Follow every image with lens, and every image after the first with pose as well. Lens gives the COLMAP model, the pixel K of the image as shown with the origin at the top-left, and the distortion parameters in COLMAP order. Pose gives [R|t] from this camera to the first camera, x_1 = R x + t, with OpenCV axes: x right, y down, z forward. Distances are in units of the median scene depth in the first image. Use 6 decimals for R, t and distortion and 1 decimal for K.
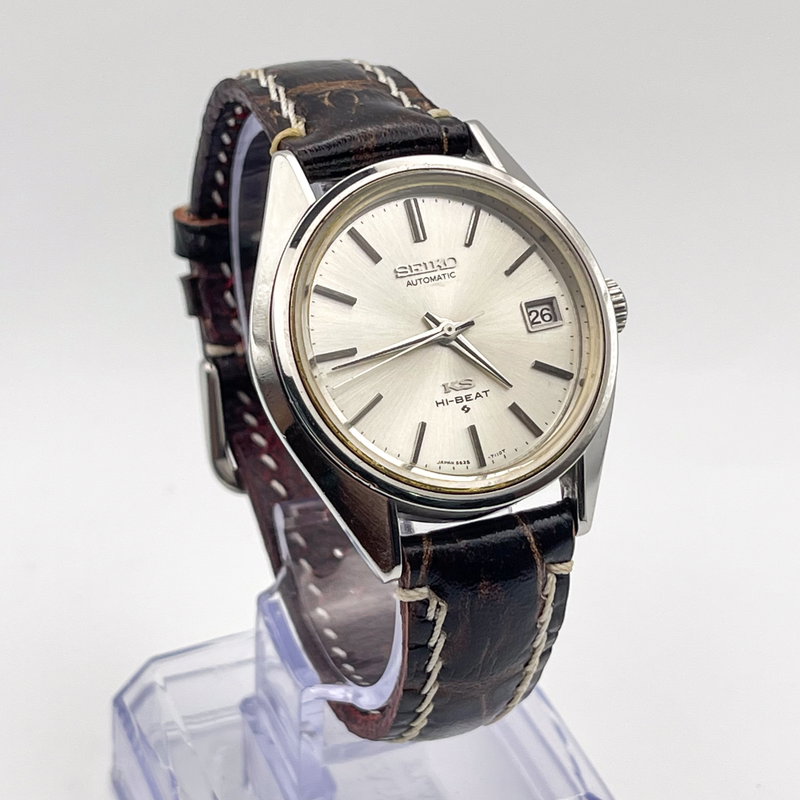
lens RADIAL K [[2088.6, 0, 400.0], [0, 2088.6, 400.0], [0, 0, 1]] dist [0.093089, 0.150291]
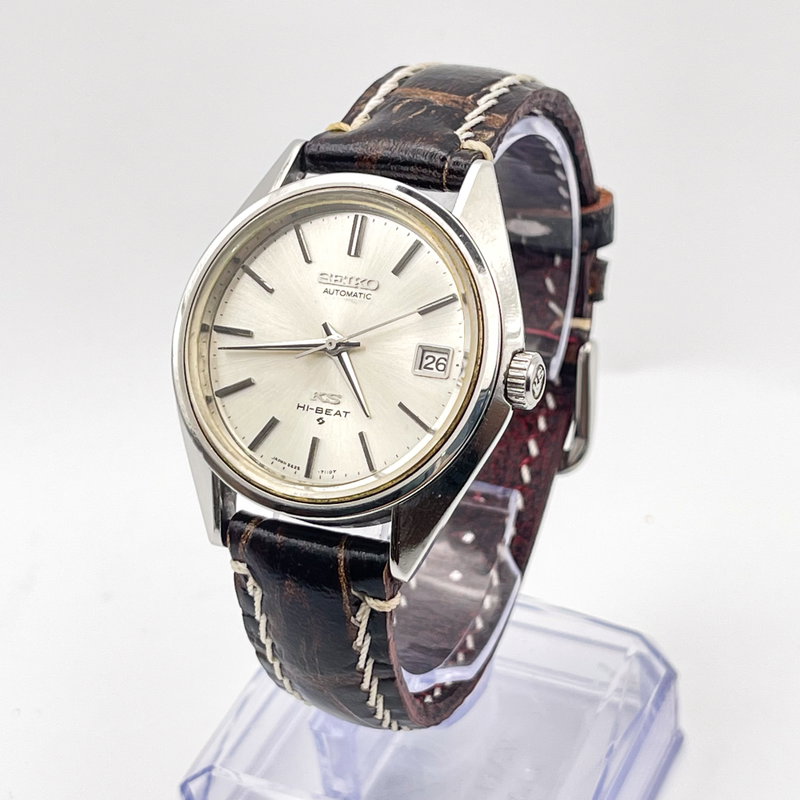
lens RADIAL K [[2088.6, 0, 400.0], [0, 2088.6, 400.0], [0, 0, 1]] dist [0.093089, 0.150291]
pose [[0.684527, 0.334321, -0.647806, 0.710075], [-0.291783, 0.940003, 0.176796, -0.195739], [0.668046, 0.067997, 0.741007, 0.246141]]
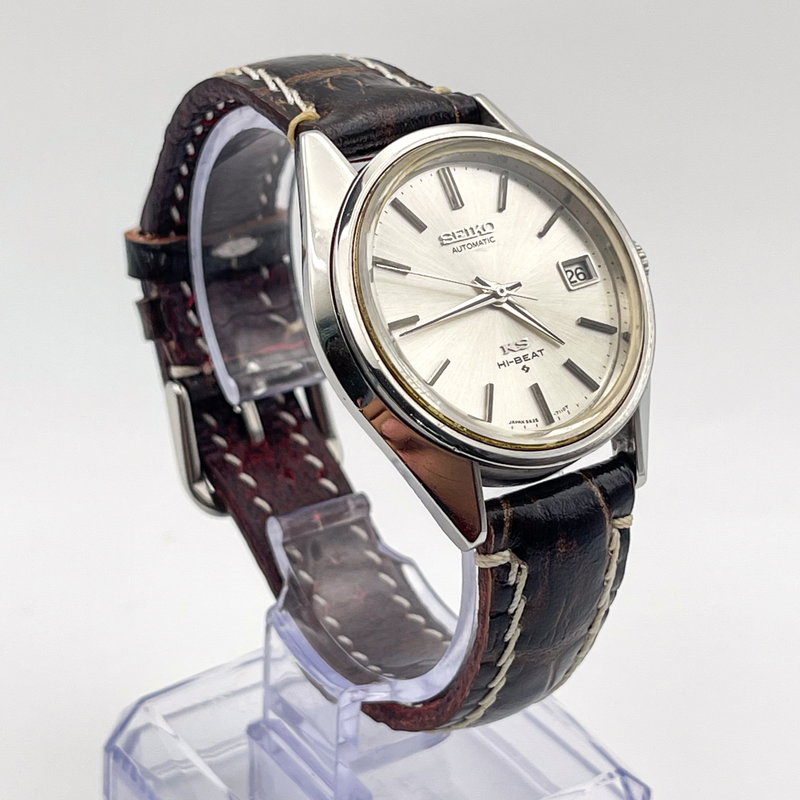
lens RADIAL K [[2088.6, 0, 400.0], [0, 2088.6, 400.0], [0, 0, 1]] dist [0.093089, 0.150291]
pose [[0.977363, -0.096001, 0.188536, -0.211169], [0.108287, 0.992543, -0.055961, 0.066664], [-0.181758, 0.075110, 0.980471, 0.030706]]
